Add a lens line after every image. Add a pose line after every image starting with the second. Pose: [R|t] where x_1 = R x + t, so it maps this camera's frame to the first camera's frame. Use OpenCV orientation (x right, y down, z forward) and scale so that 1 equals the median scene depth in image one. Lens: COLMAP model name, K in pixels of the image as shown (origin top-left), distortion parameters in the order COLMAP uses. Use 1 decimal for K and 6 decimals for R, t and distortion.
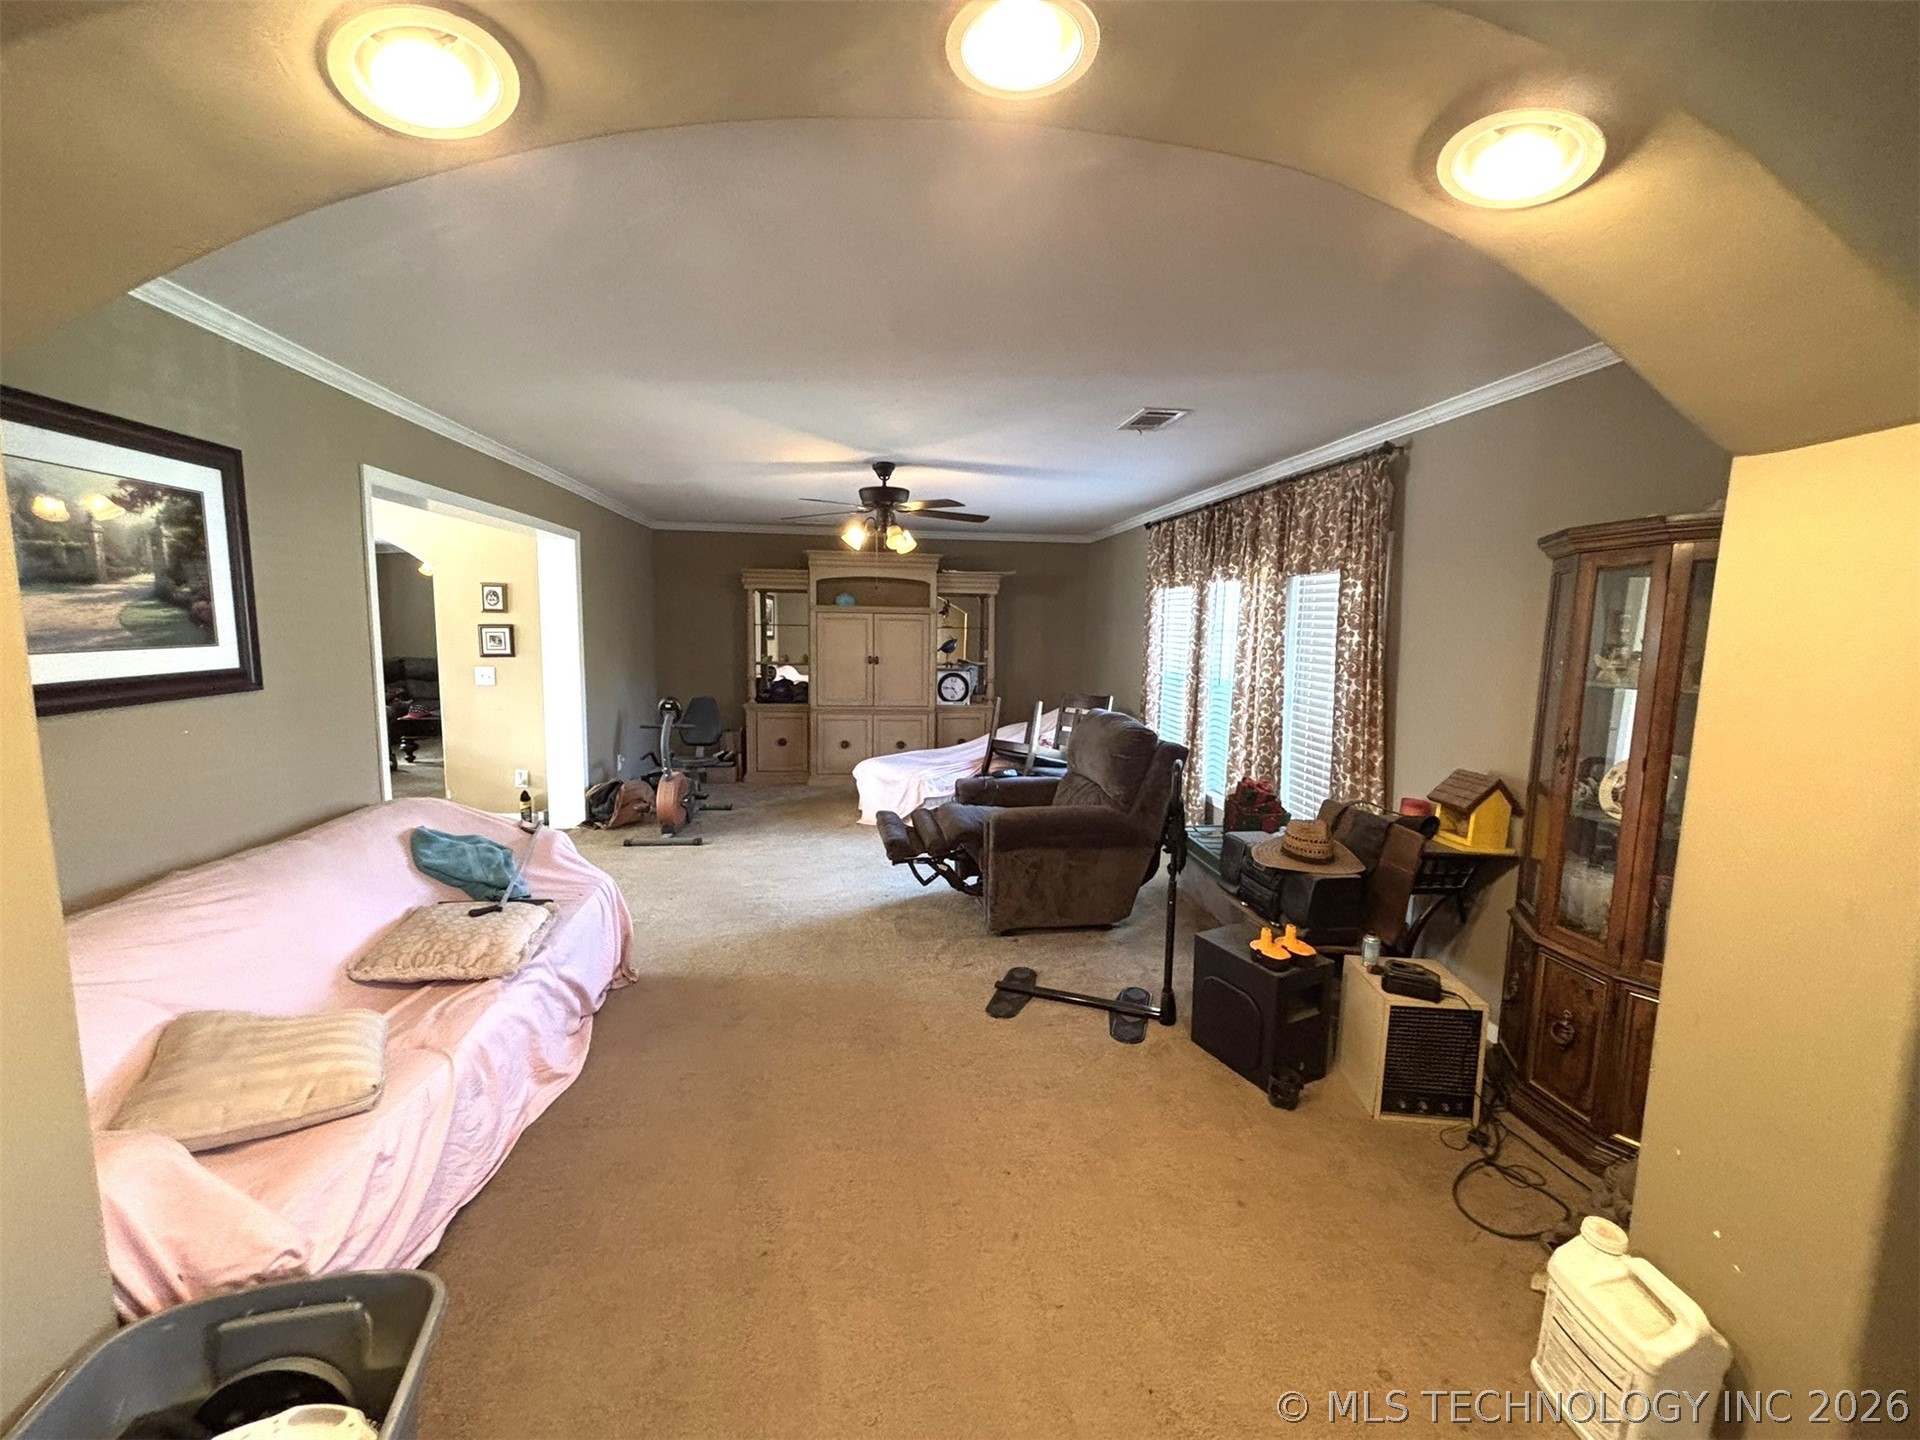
lens RADIAL K [[776.1, 0, 955.1], [0, 776.1, 712.7], [0, 0, 1]] dist [0.004829, -0.000542]
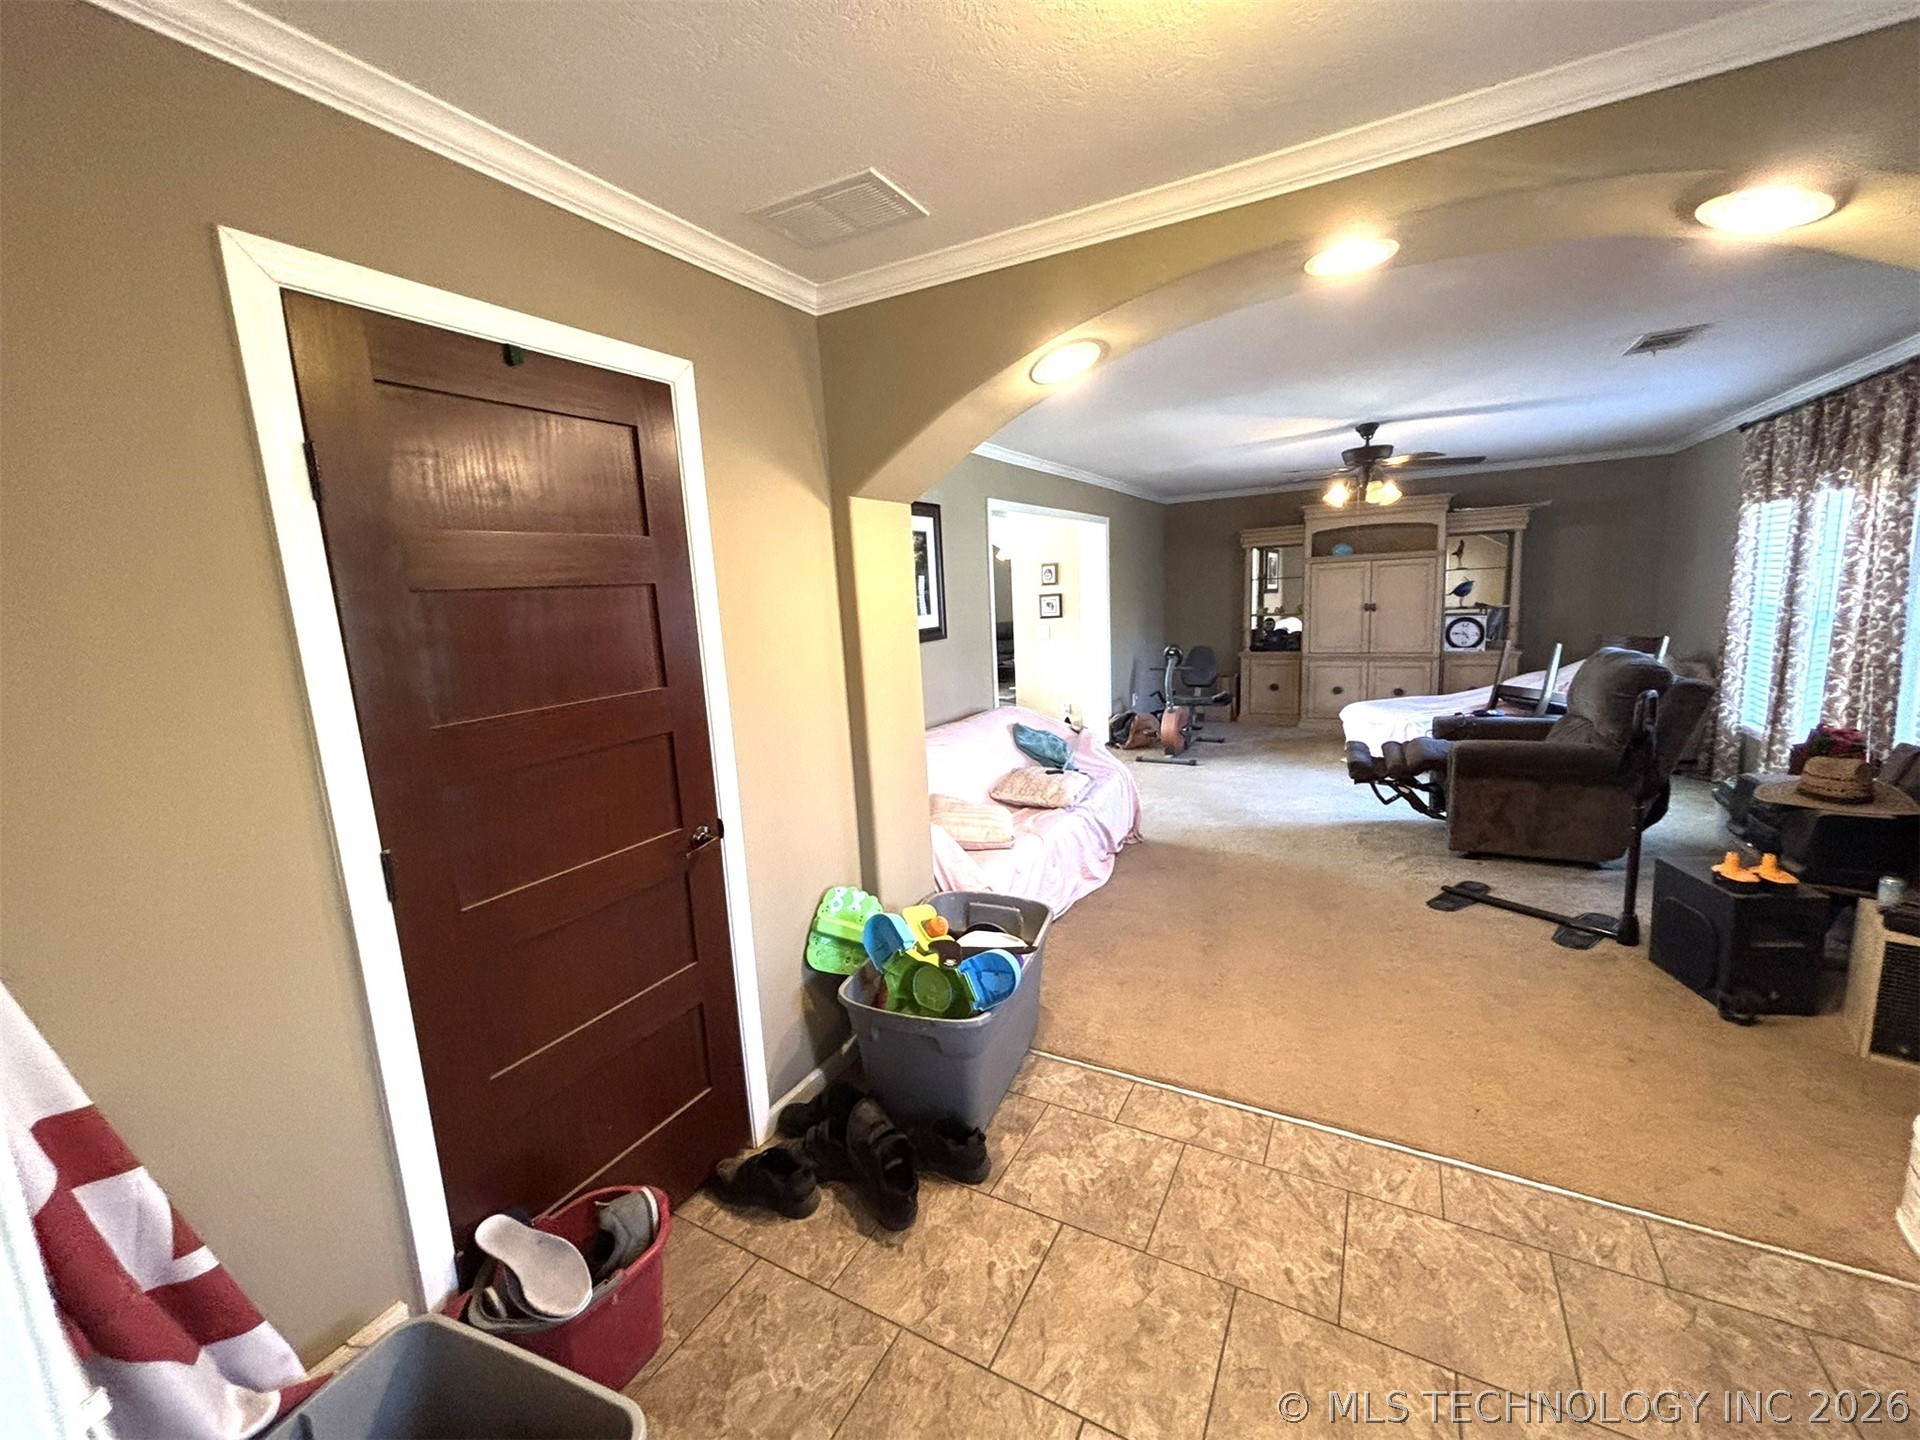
lens RADIAL K [[776.1, 0, 956.2], [0, 776.1, 713.9], [0, 0, 1]] dist [0.004829, -0.000542]
pose [[0.805197, 0.035995, -0.591914, 0.129271], [-0.002869, 0.998381, 0.056811, 0.029589], [0.593001, -0.044046, 0.803996, -0.293553]]
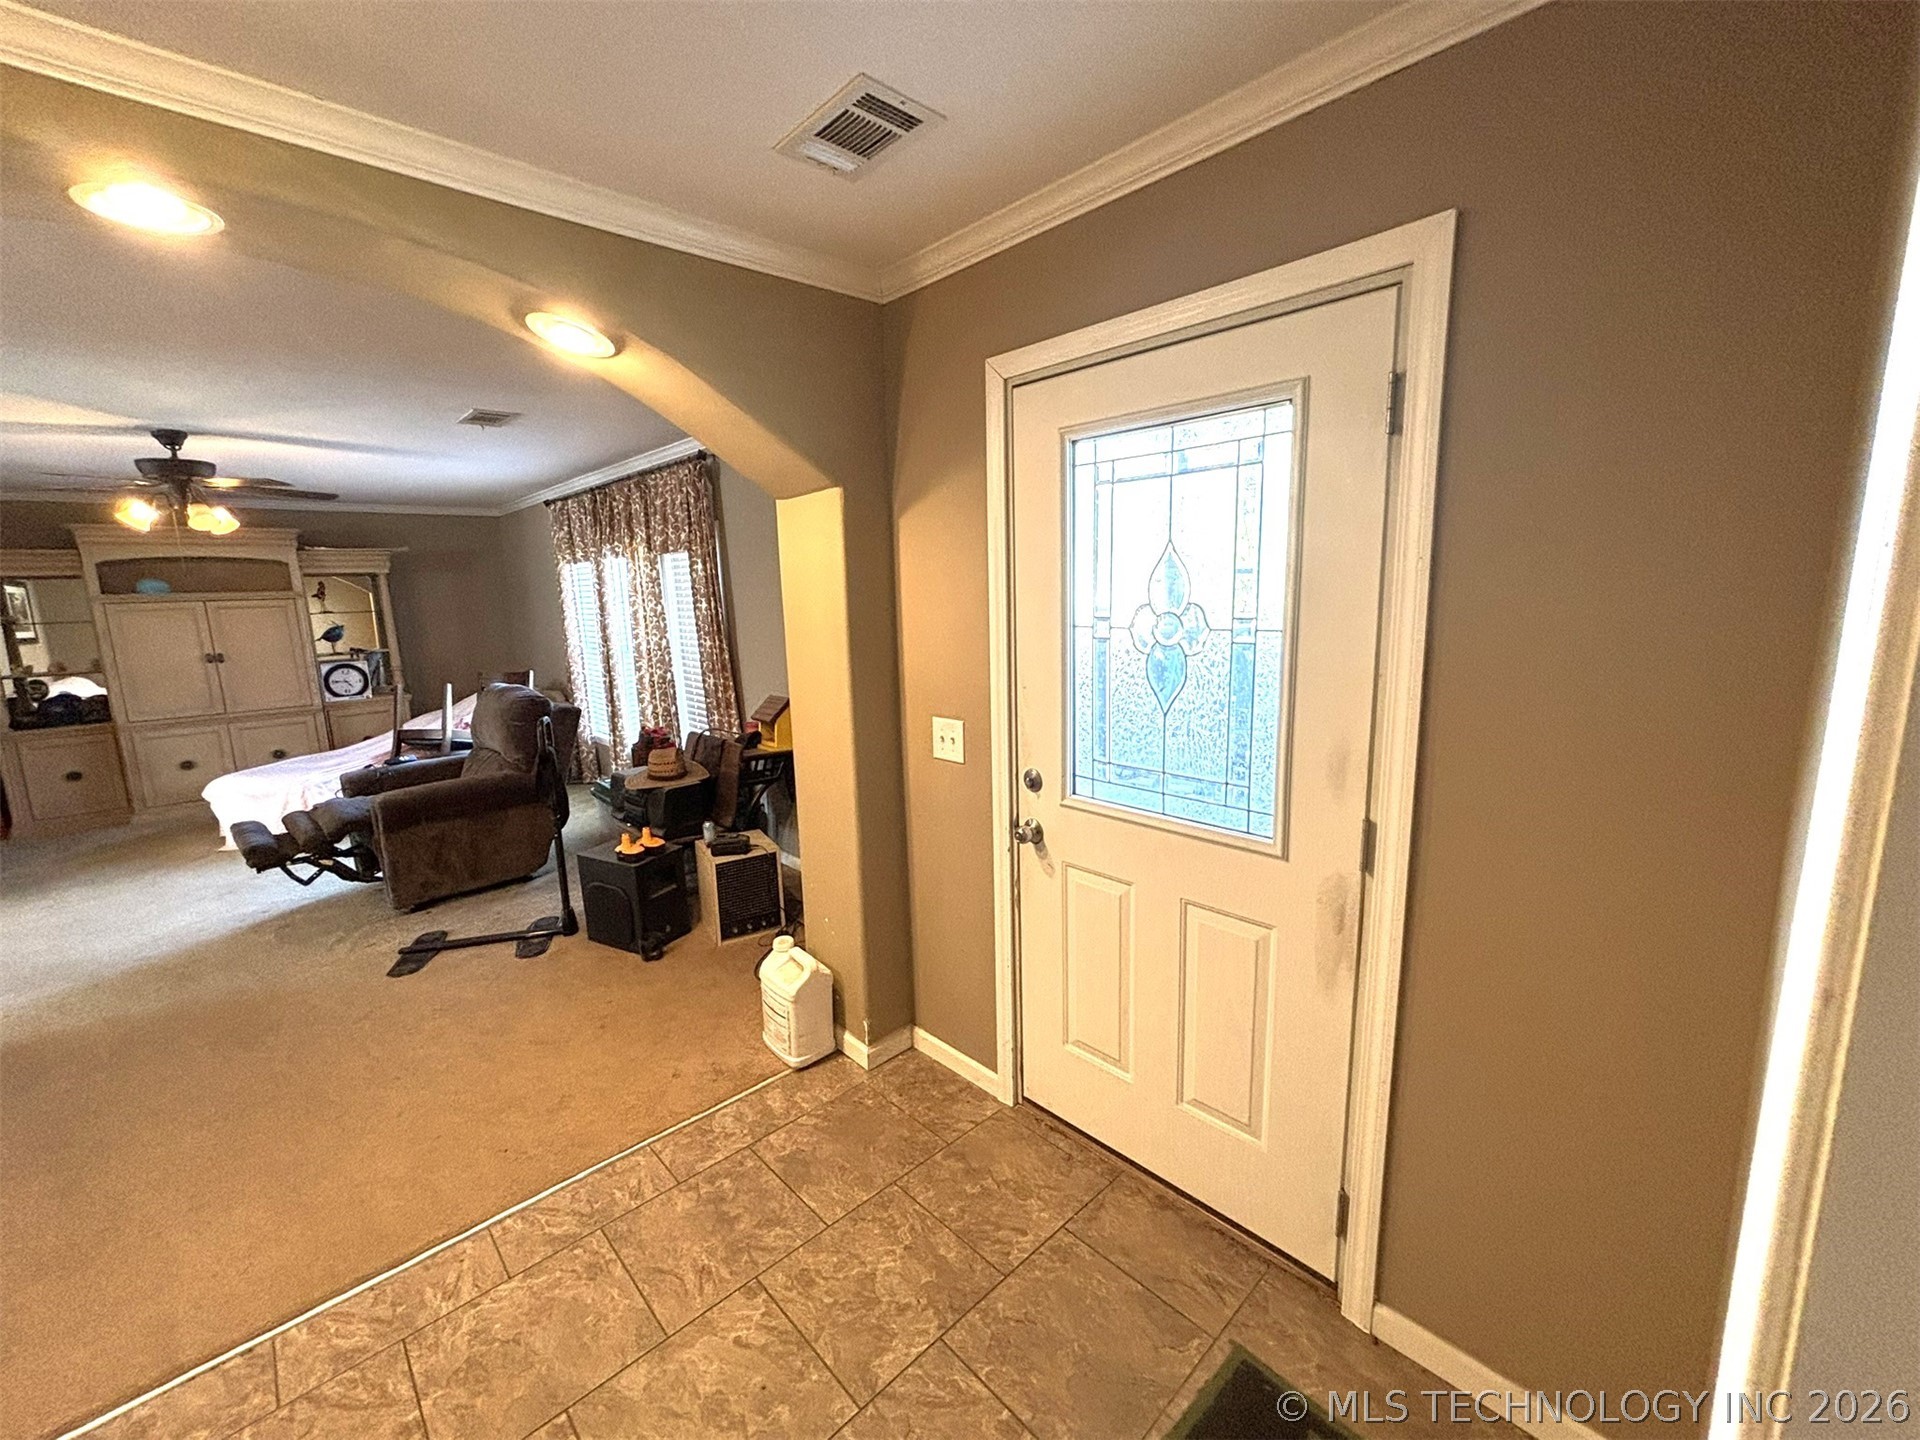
lens RADIAL K [[776.1, 0, 957.8], [0, 776.1, 715.0], [0, 0, 1]] dist [0.004829, -0.000542]
pose [[0.805632, -0.139226, 0.575823, 0.090196], [0.112376, 0.990259, 0.082206, 0.025430], [-0.581660, -0.001519, 0.813431, -0.274951]]
